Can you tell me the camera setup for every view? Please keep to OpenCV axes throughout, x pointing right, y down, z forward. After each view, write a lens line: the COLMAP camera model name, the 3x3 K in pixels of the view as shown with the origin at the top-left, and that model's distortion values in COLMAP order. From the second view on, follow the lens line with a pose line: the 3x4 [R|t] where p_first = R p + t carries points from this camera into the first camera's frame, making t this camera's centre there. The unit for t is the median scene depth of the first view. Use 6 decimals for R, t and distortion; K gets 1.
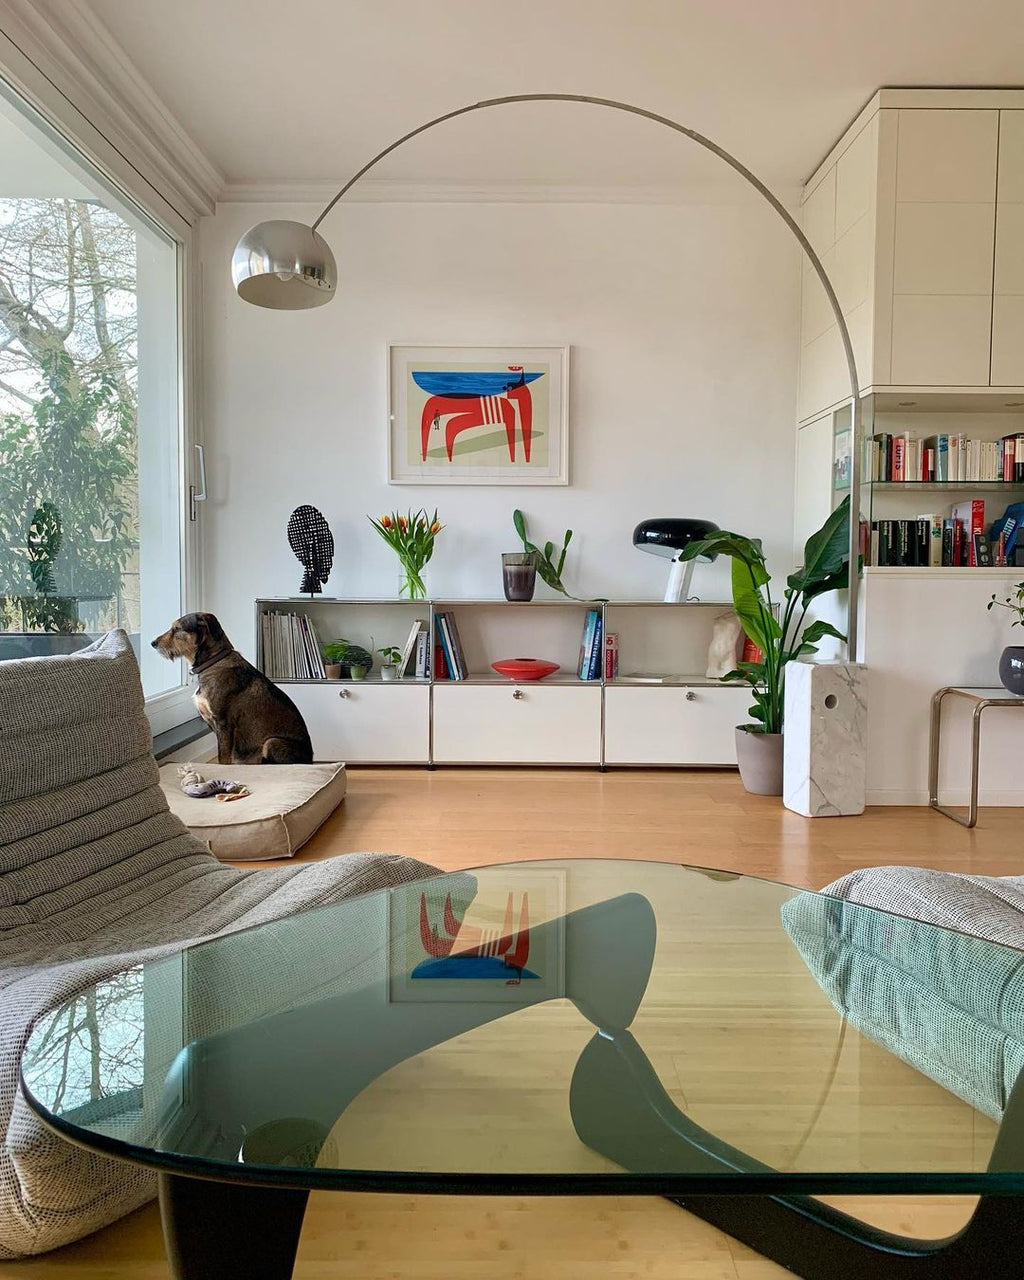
lens RADIAL K [[986.0, 0, 512.3], [0, 986.0, 623.0], [0, 0, 1]] dist [0.001825, -0.004800]
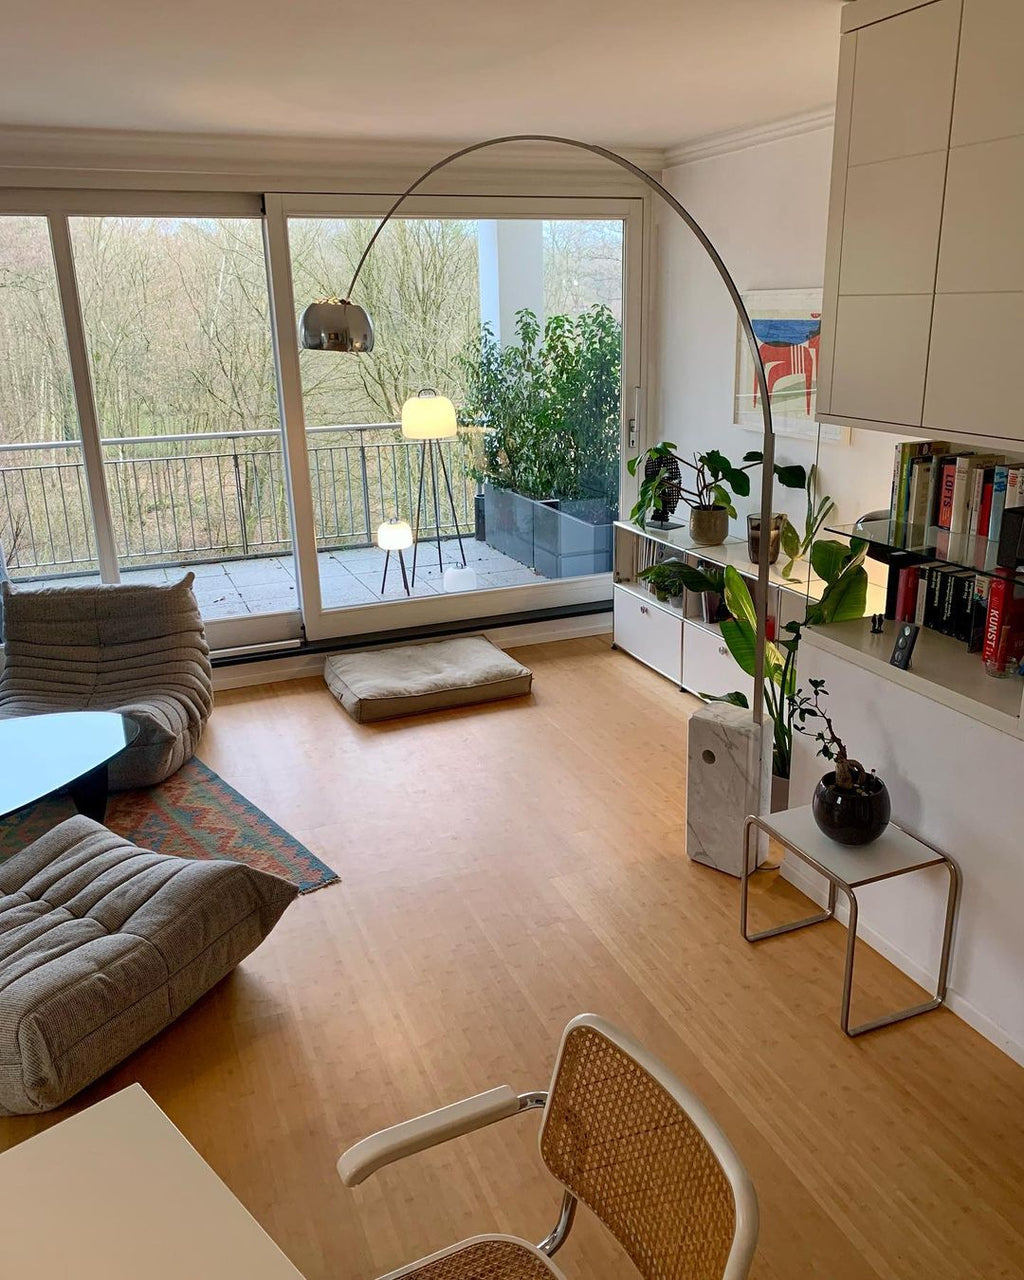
lens RADIAL K [[974.5, 0, 512.7], [0, 974.5, 612.2], [0, 0, 1]] dist [0.003292, 0.003830]
pose [[0.369353, 0.253119, -0.894152, 0.796973], [-0.027185, 0.964721, 0.261867, -0.220706], [0.928891, -0.072414, 0.363204, 0.375612]]
